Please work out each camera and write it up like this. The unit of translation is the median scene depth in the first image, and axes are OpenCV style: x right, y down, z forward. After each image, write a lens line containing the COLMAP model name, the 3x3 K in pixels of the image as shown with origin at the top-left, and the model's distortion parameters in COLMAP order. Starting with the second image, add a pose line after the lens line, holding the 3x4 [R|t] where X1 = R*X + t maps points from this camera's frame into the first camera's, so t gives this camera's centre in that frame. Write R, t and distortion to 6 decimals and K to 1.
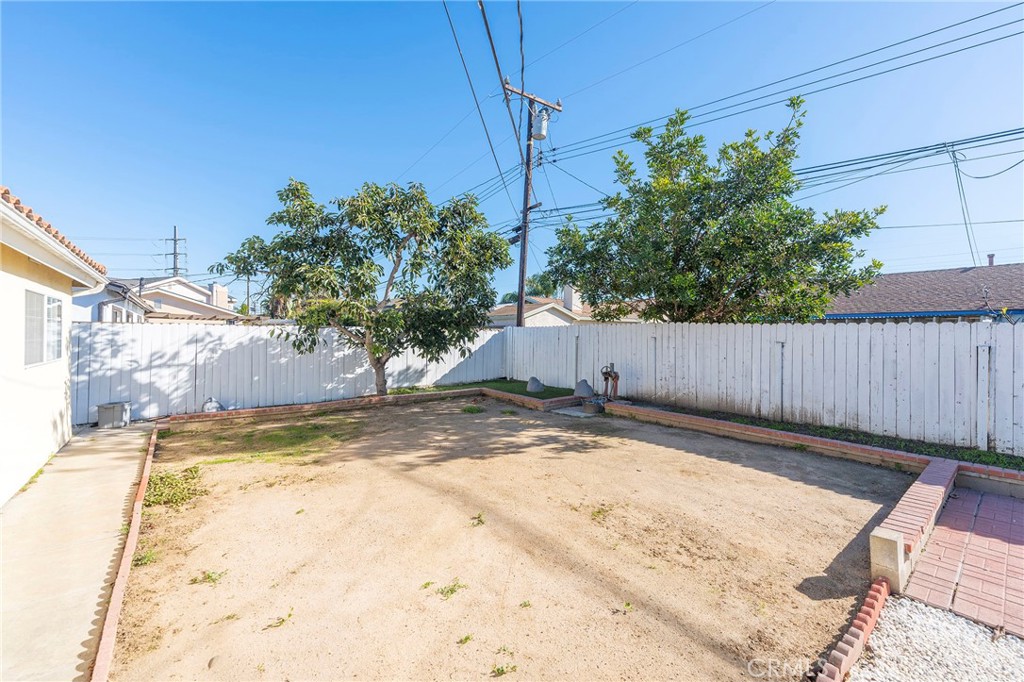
lens RADIAL K [[407.4, 0, 517.9], [0, 407.4, 336.5], [0, 0, 1]] dist [0.002659, -0.000545]
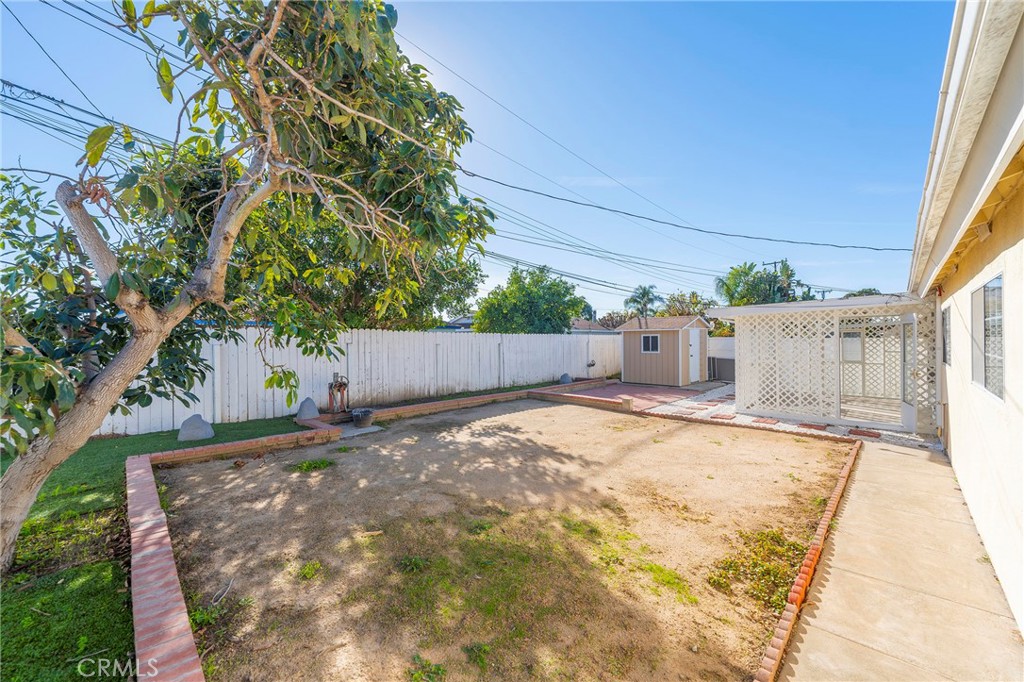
lens RADIAL K [[407.4, 0, 511.8], [0, 407.4, 340.2], [0, 0, 1]] dist [0.002659, -0.000545]
pose [[-0.118548, -0.009153, 0.992906, -0.963738], [0.011285, 0.999881, 0.010565, -0.015290], [-0.992884, 0.012457, -0.118431, 0.980693]]
